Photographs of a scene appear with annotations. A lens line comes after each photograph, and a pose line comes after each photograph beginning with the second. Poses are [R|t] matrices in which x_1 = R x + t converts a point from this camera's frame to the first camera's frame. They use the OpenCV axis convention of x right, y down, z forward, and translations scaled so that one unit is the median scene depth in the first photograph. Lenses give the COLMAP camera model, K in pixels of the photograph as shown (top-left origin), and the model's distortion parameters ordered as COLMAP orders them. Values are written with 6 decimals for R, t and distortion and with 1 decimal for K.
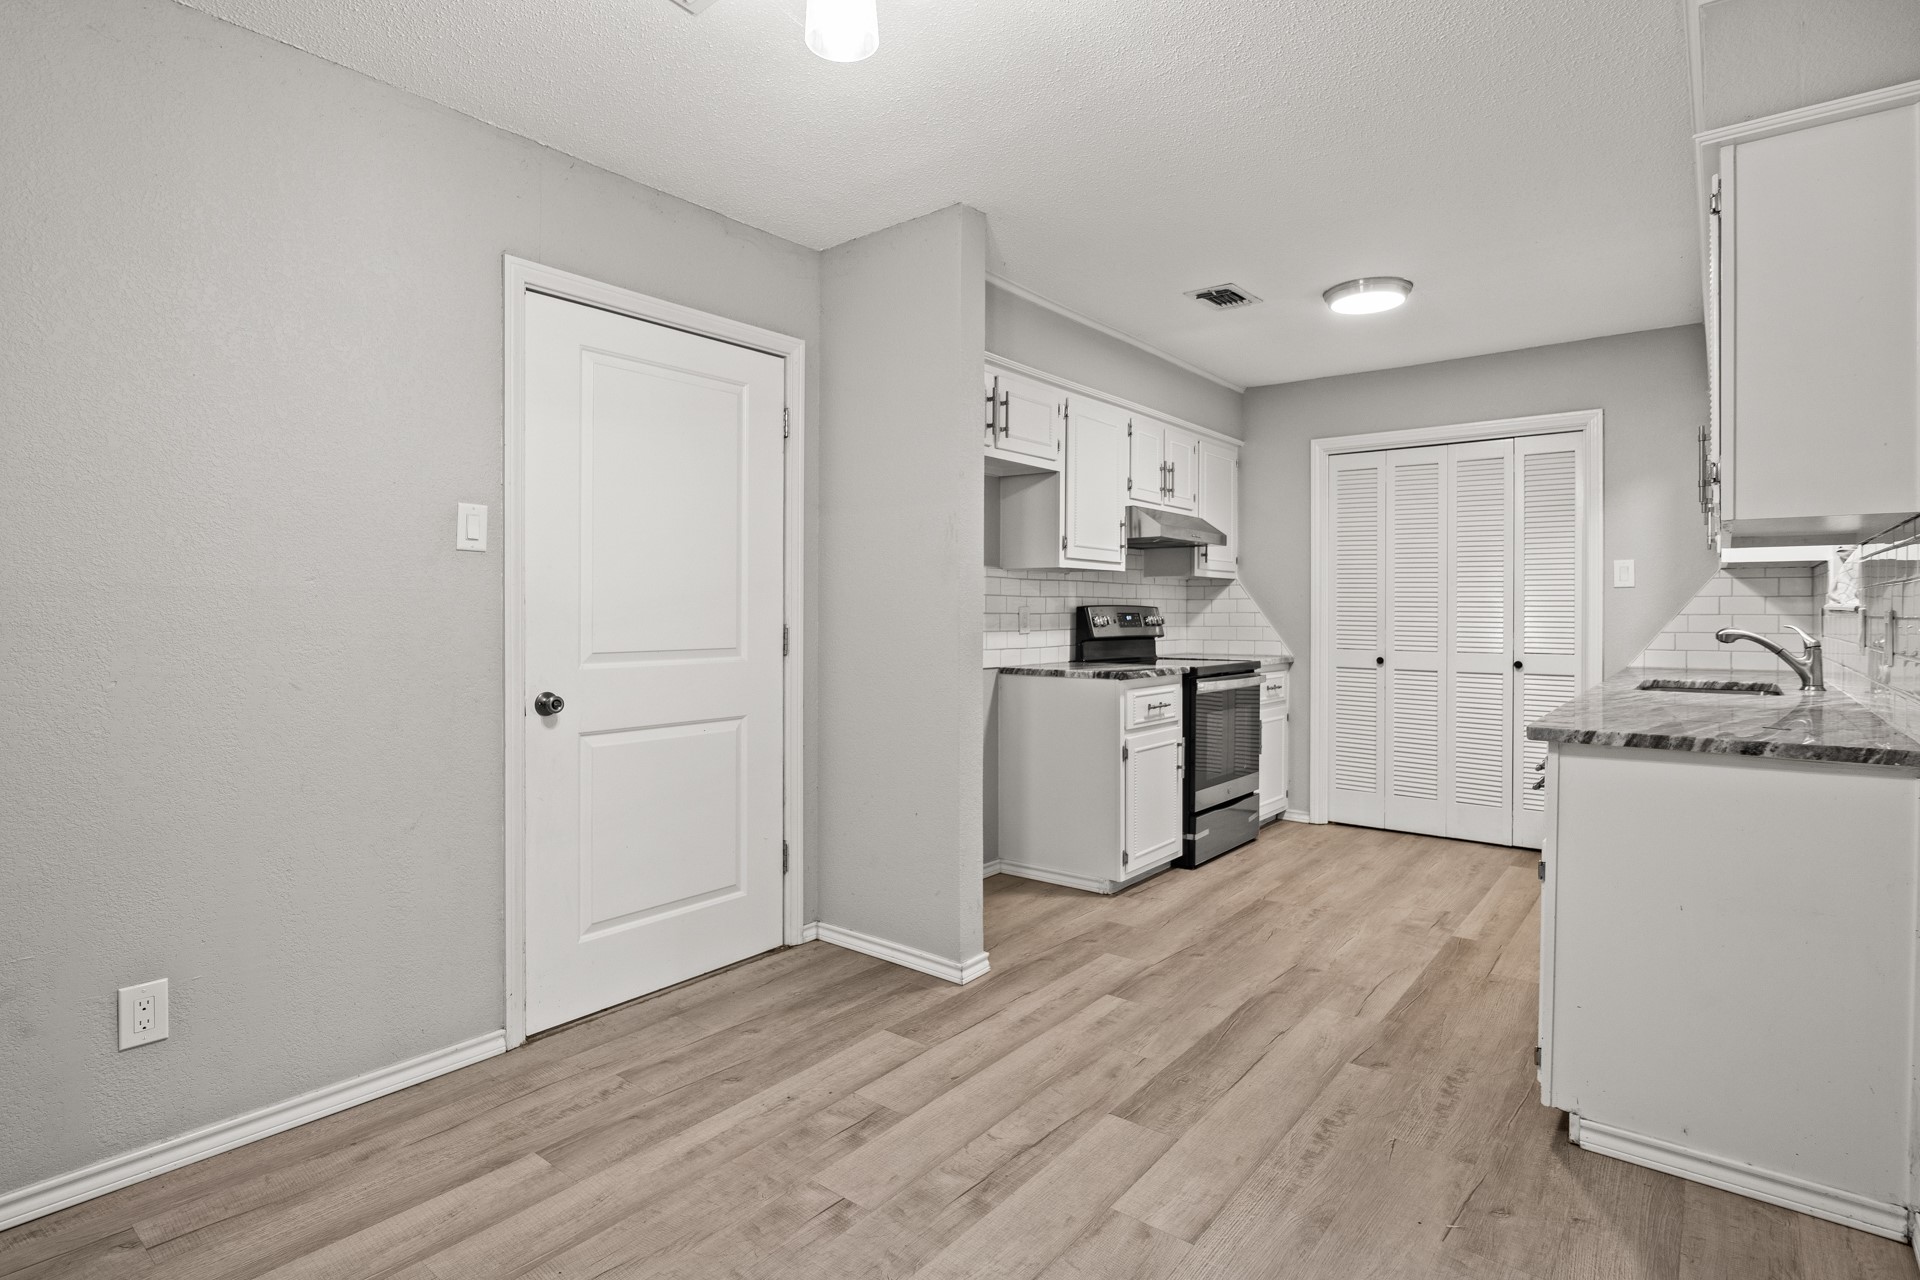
lens RADIAL K [[963.6, 0, 974.1], [0, 963.6, 621.9], [0, 0, 1]] dist [-0.006708, 0.001019]
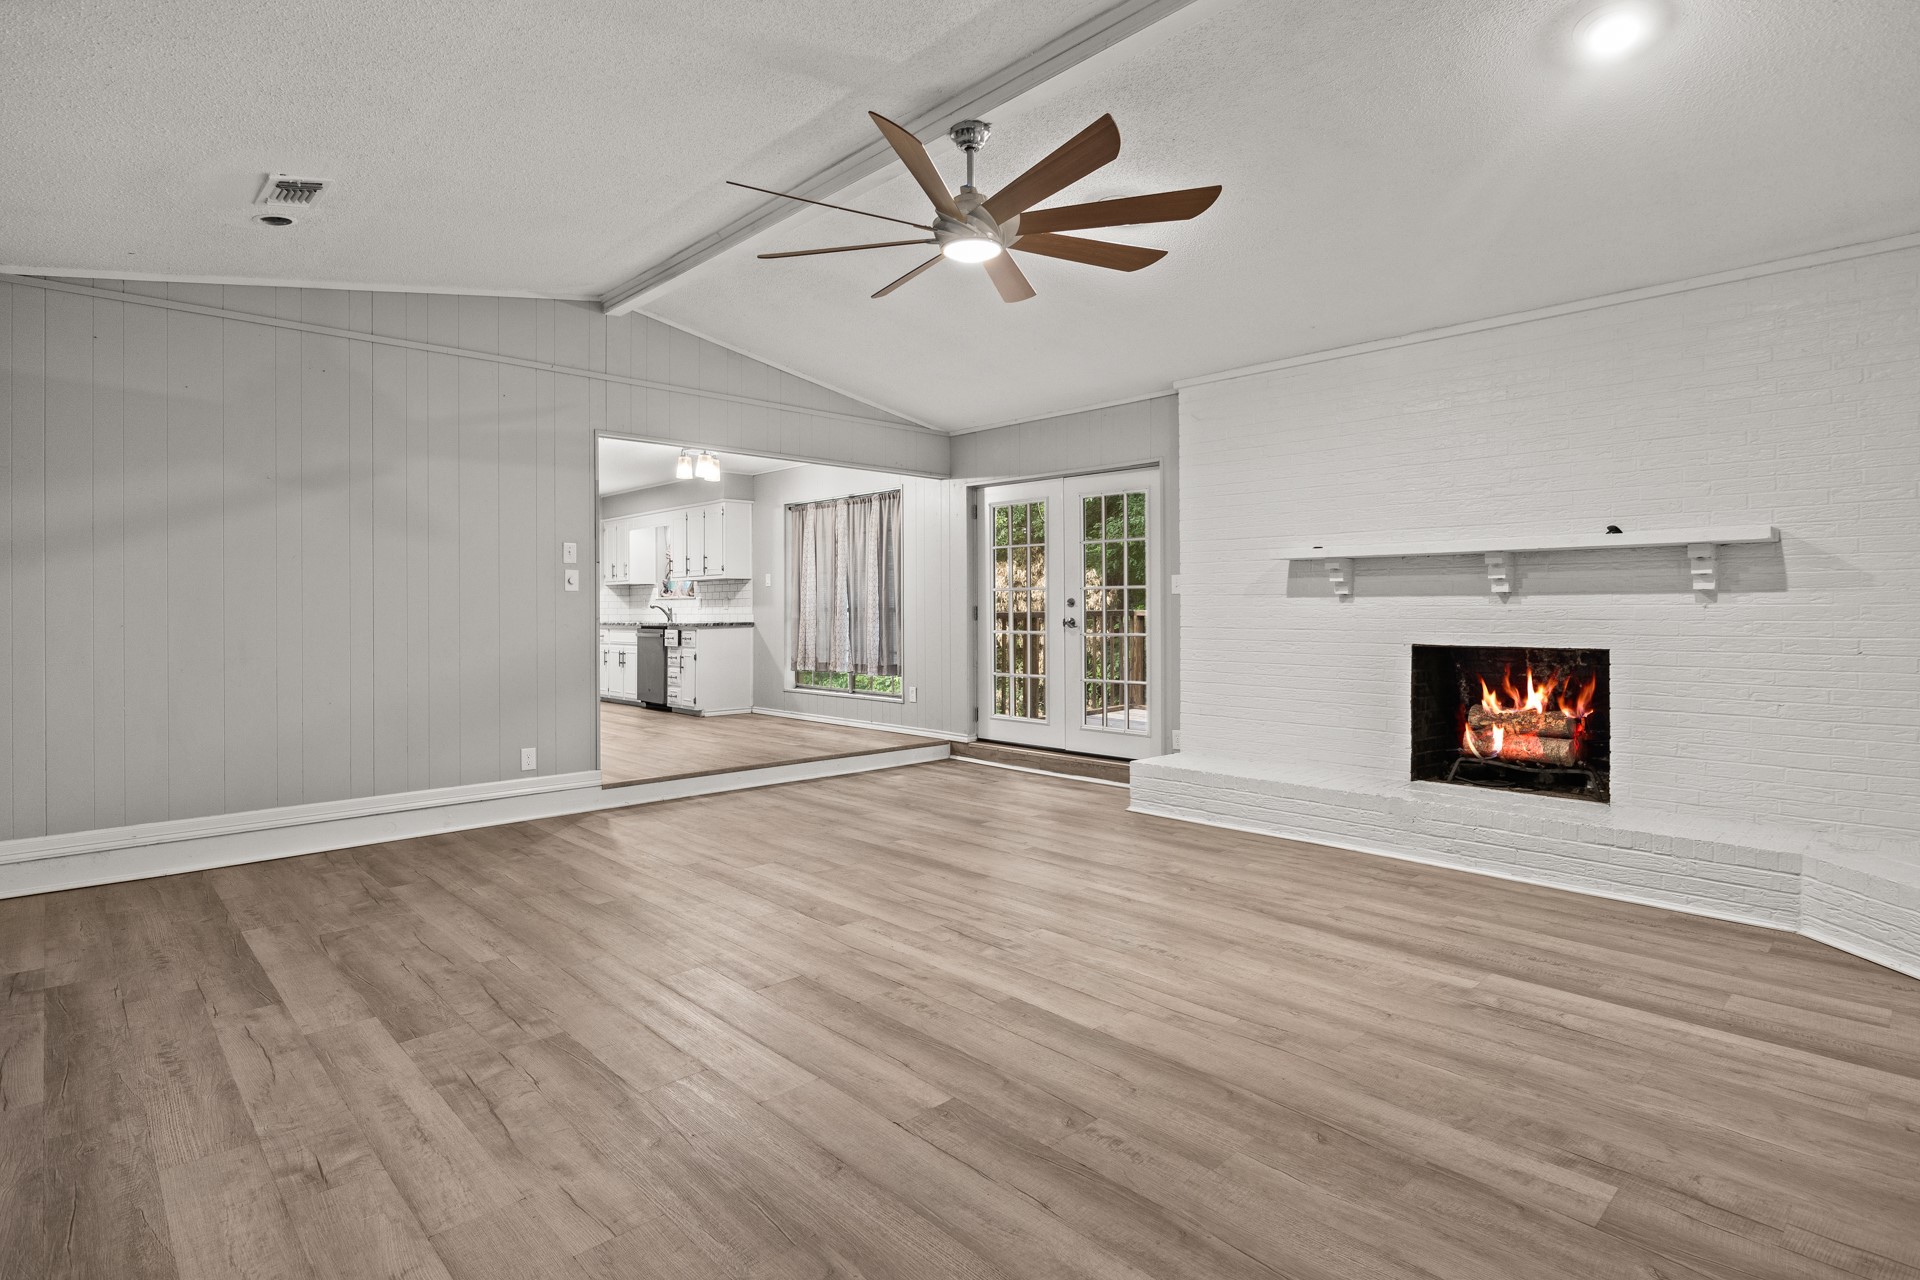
lens RADIAL K [[963.6, 0, 961.2], [0, 963.6, 629.7], [0, 0, 1]] dist [-0.006708, 0.001019]
pose [[0.142094, -0.020759, 0.989635, -2.341035], [0.016240, 0.999694, 0.018638, 0.050005], [-0.989720, 0.013423, 0.142388, -0.536538]]
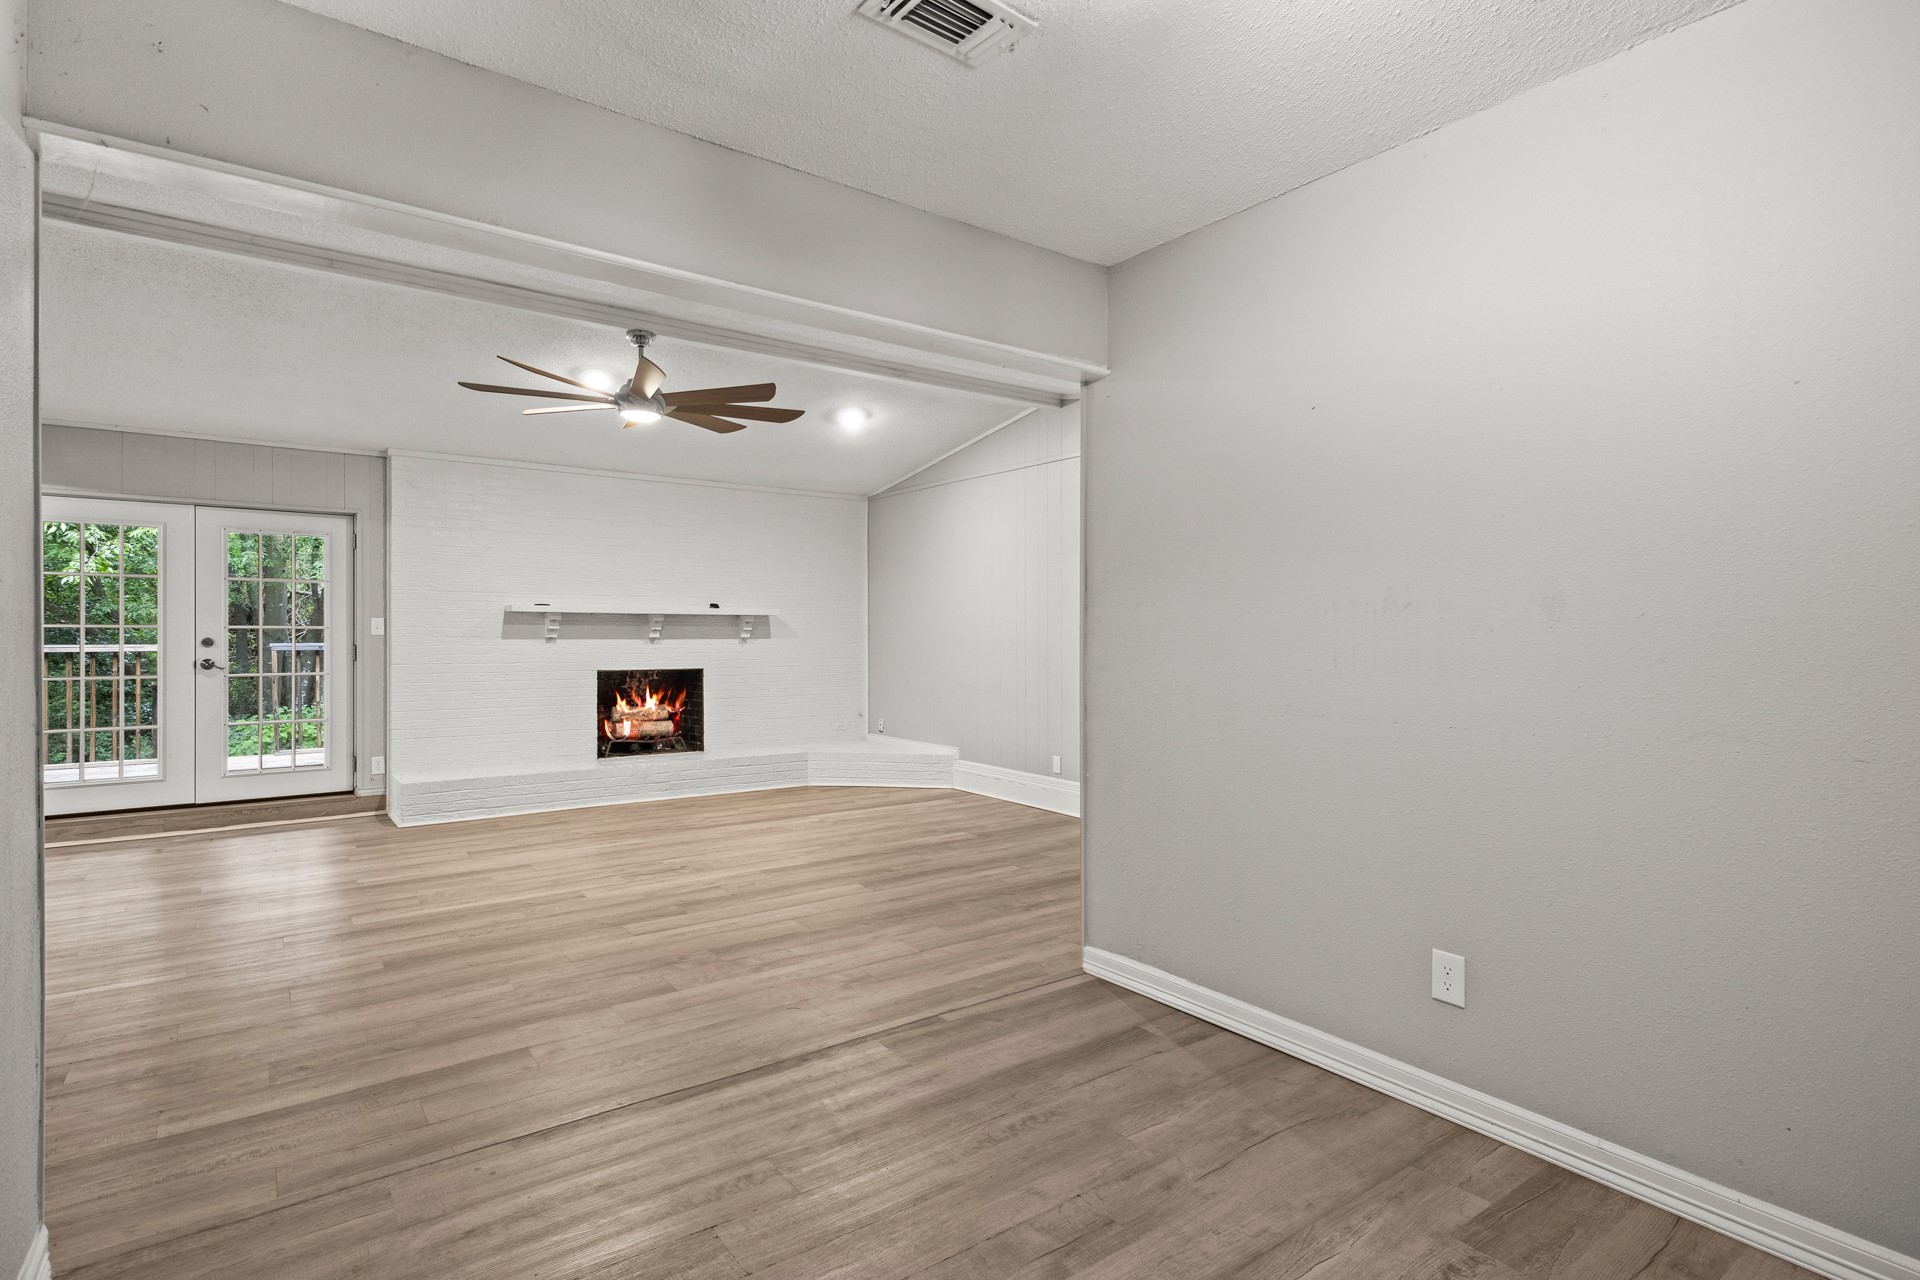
lens RADIAL K [[963.6, 0, 989.4], [0, 963.6, 624.4], [0, 0, 1]] dist [-0.006708, 0.001019]
pose [[-0.972015, -0.001051, 0.234915, -2.207081], [0.000389, 0.999981, 0.006084, -0.013715], [-0.234917, 0.006005, -0.971997, 1.038521]]
